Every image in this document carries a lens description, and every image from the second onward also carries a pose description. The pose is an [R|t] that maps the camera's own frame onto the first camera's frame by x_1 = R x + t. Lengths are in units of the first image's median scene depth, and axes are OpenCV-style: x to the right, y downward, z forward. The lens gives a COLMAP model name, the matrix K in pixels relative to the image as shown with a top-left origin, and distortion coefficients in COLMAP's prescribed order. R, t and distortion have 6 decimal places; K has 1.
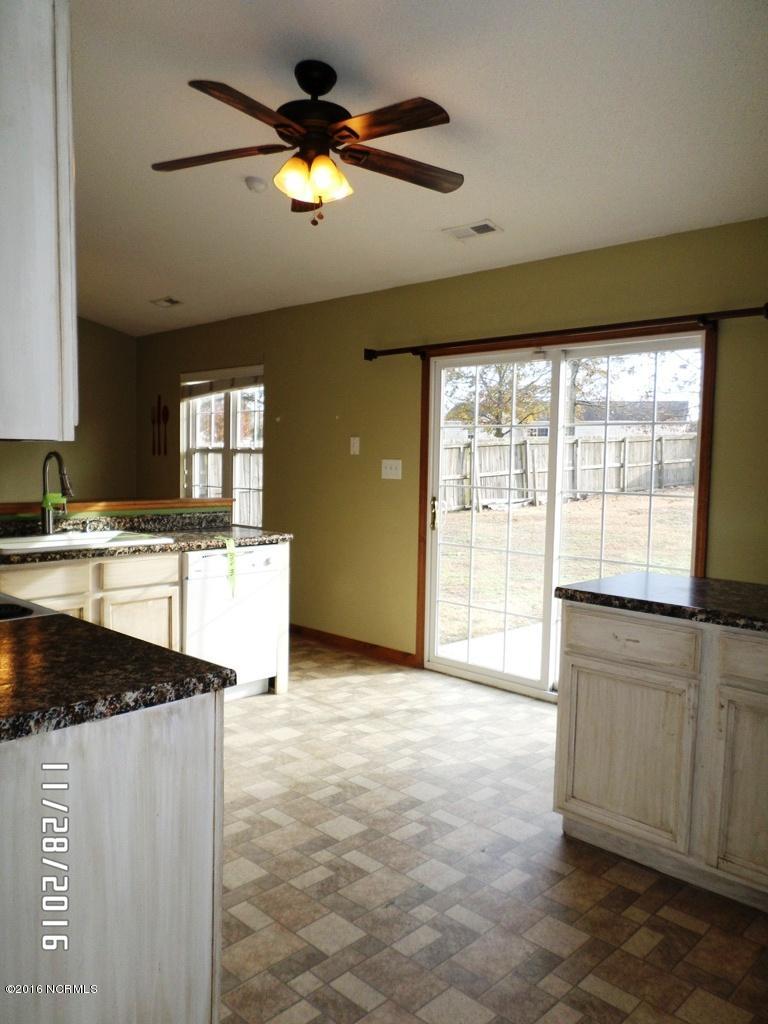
lens RADIAL K [[806.6, 0, 383.3], [0, 806.6, 517.9], [0, 0, 1]] dist [0.068891, -0.037074]
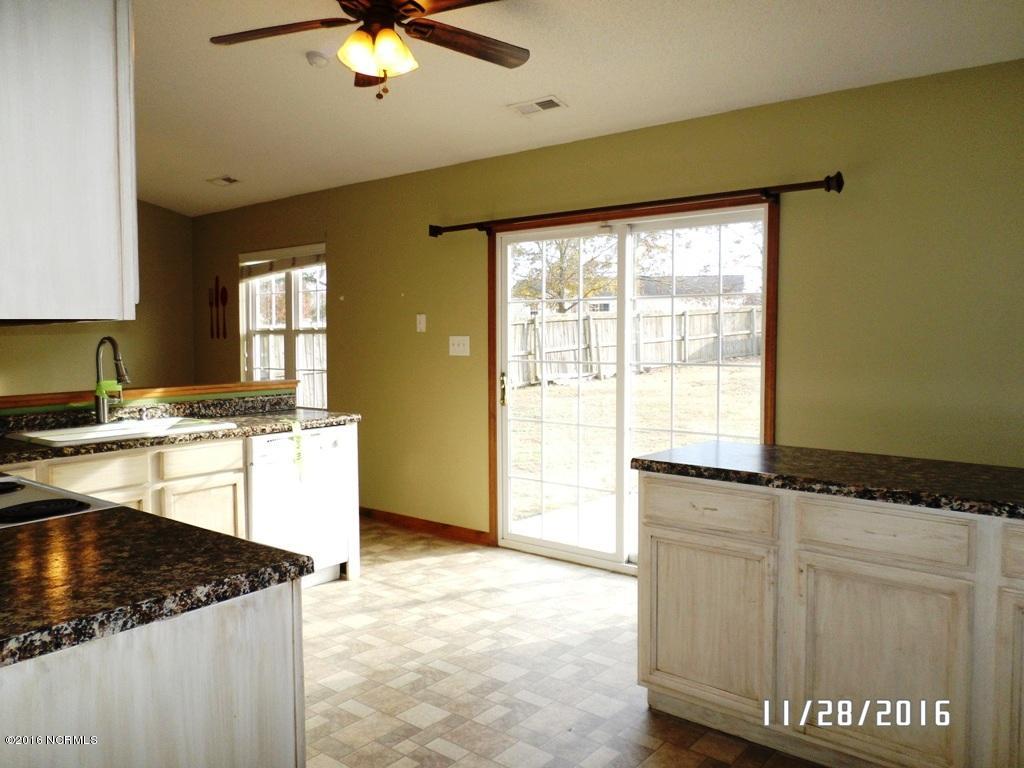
lens RADIAL K [[806.6, 0, 510.5], [0, 806.6, 377.6], [0, 0, 1]] dist [0.068891, -0.037074]
pose [[0.996574, -0.028145, 0.077772, -0.010340], [0.029839, 0.999340, -0.020705, 0.001125], [-0.077138, 0.022955, 0.996756, 0.010778]]
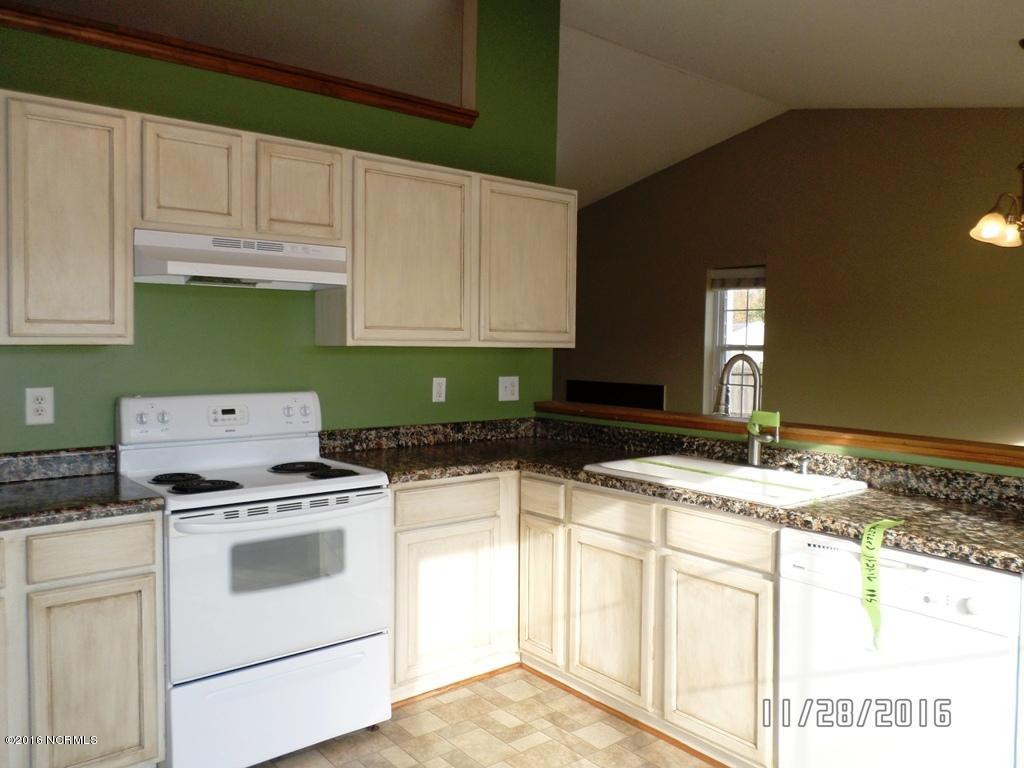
lens RADIAL K [[806.6, 0, 520.1], [0, 806.6, 360.7], [0, 0, 1]] dist [0.068891, -0.037074]
pose [[-0.098569, 0.008692, -0.995092, 1.000059], [-0.091913, 0.995608, 0.017801, -0.196281], [0.990876, 0.093217, -0.097337, 2.431876]]
